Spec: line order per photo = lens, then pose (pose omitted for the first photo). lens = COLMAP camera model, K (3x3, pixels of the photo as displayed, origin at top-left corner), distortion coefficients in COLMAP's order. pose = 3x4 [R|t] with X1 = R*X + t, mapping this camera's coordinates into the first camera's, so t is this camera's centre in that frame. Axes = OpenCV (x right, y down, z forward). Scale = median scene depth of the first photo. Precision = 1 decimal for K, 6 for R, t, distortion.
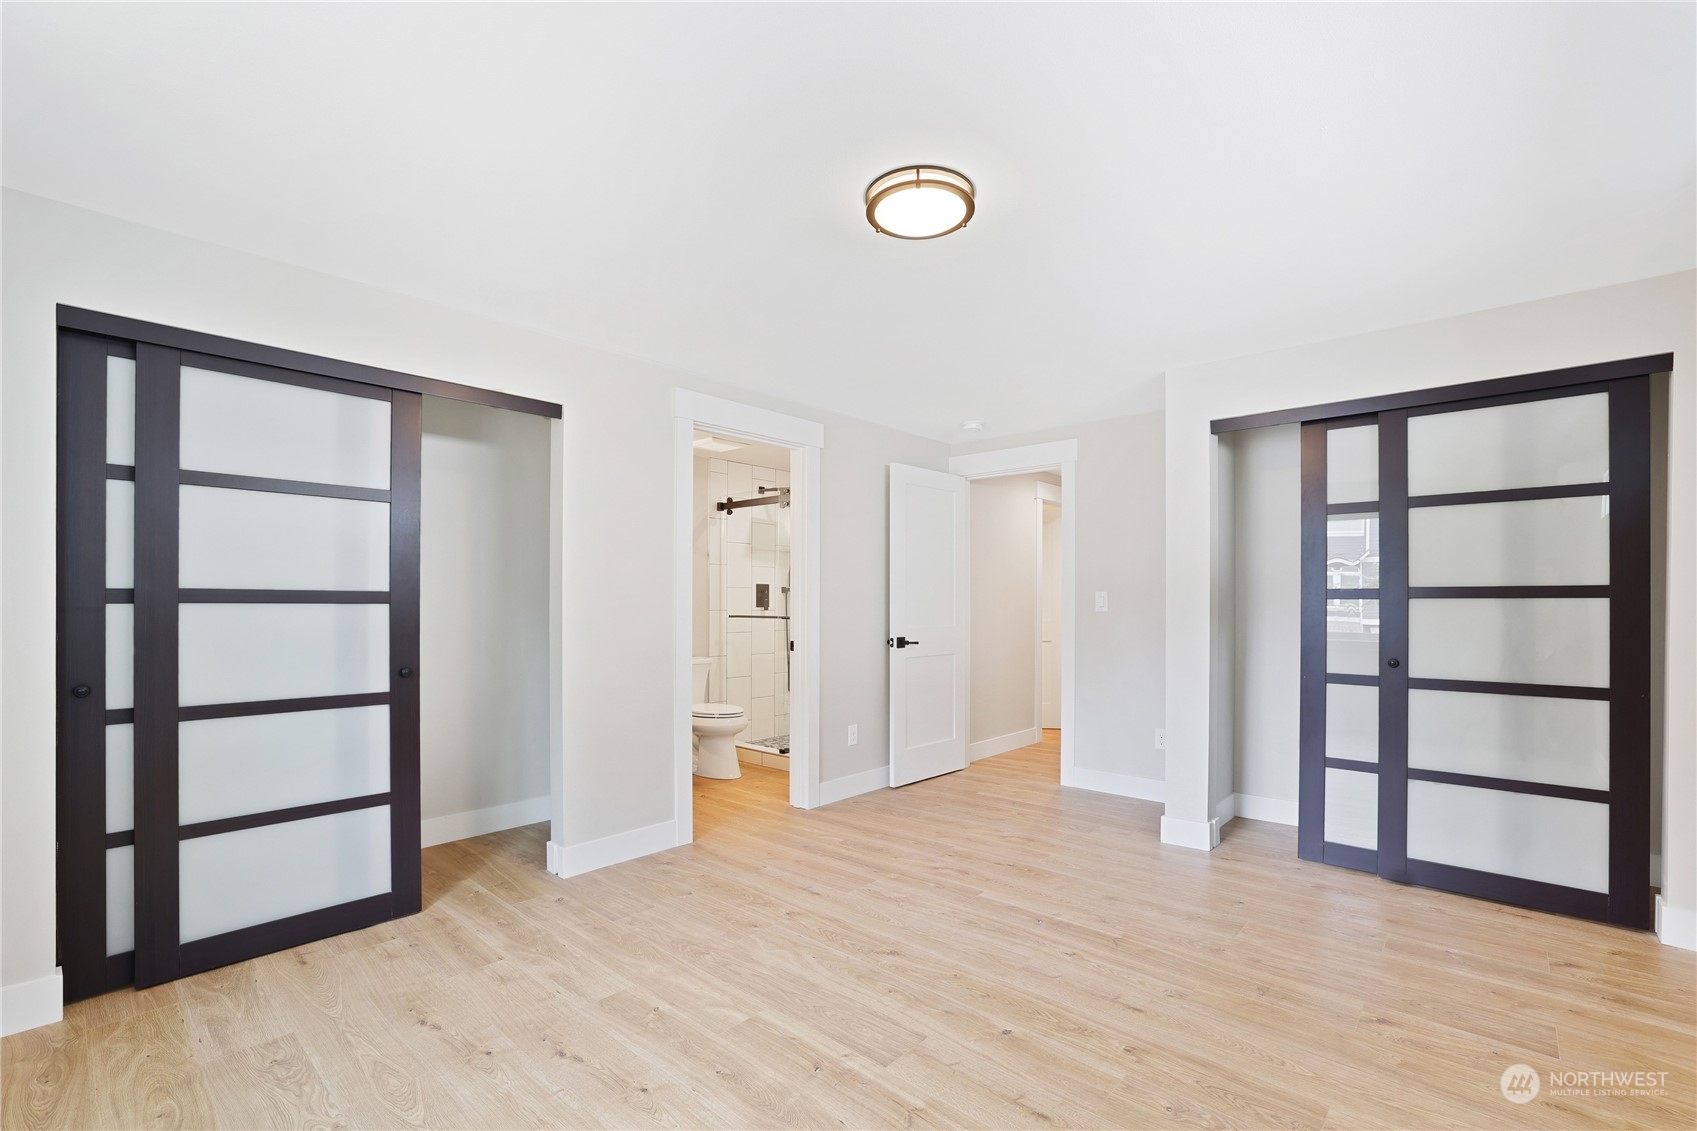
lens RADIAL K [[751.9, 0, 853.4], [0, 751.9, 598.7], [0, 0, 1]] dist [-0.014334, 0.000834]
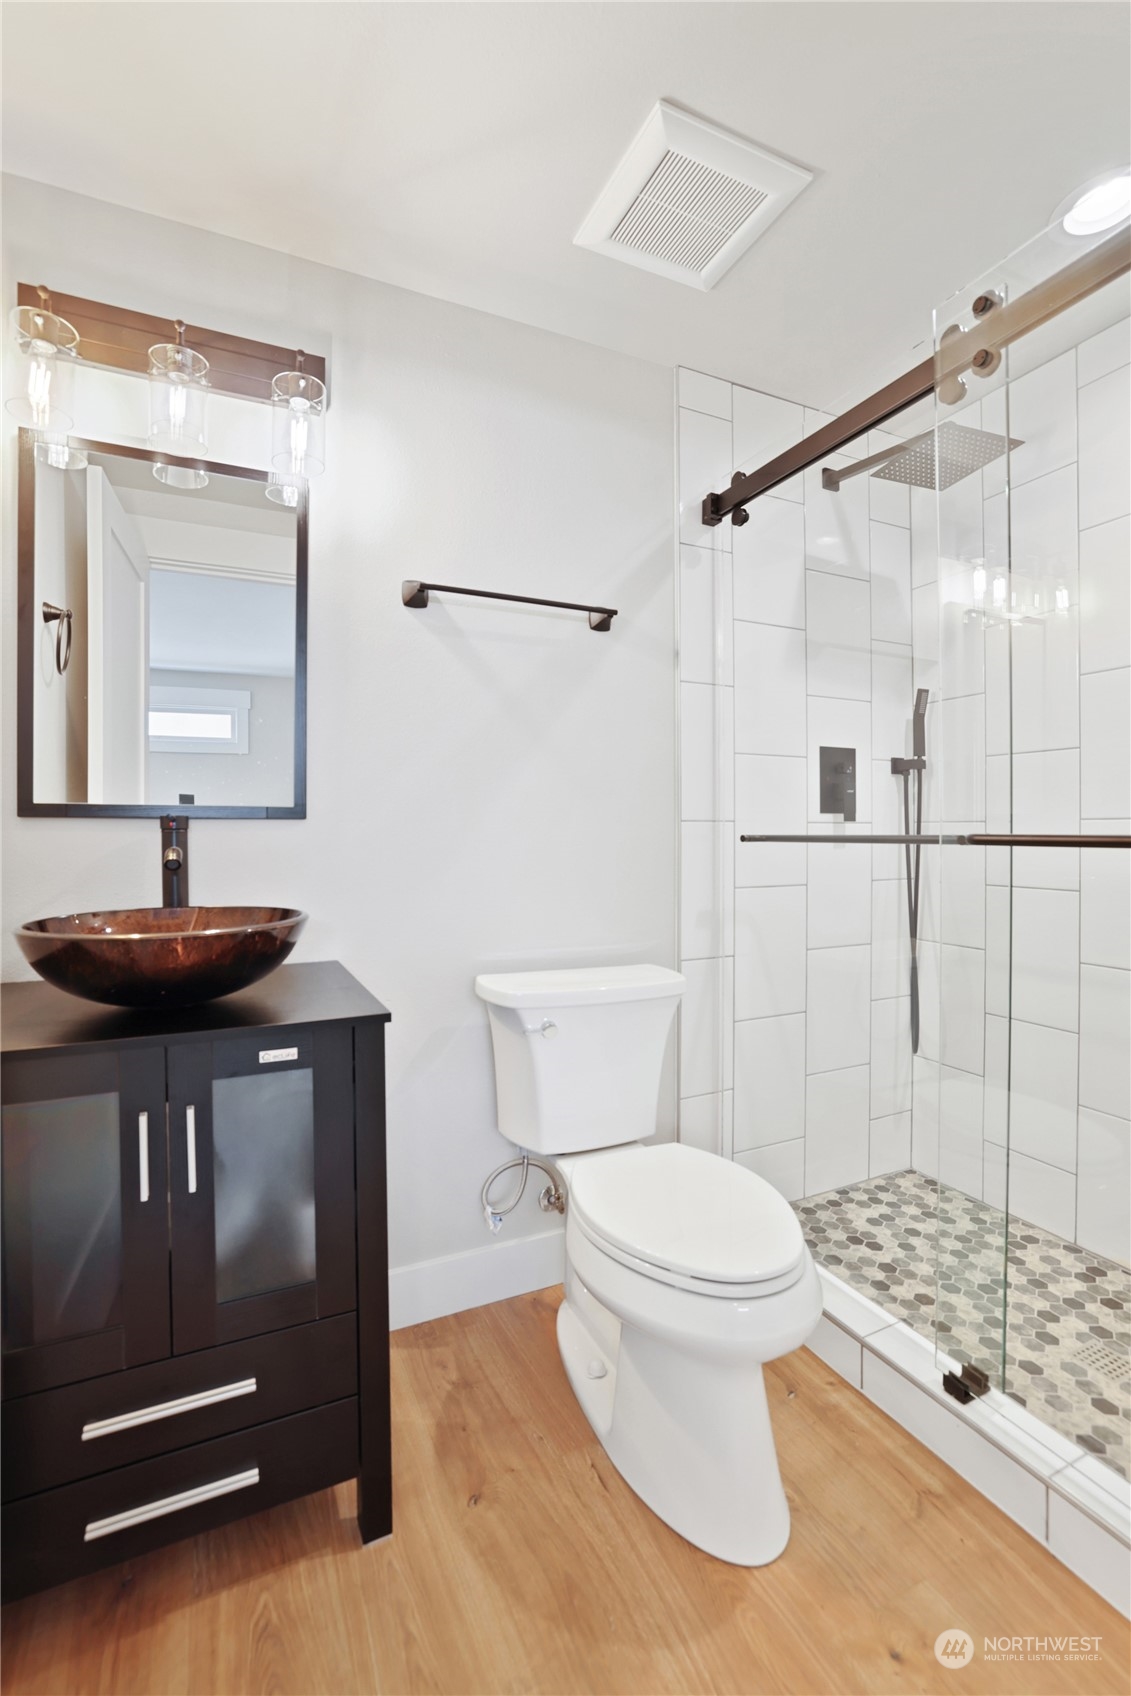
lens RADIAL K [[751.5, 0, 563.4], [0, 751.5, 847.9], [0, 0, 1]] dist [-0.014334, 0.000834]
pose [[0.921832, -0.000760, -0.387589, -0.107822], [0.009717, 0.999729, 0.021150, 0.019494], [0.387468, -0.023263, 0.921589, 0.655878]]
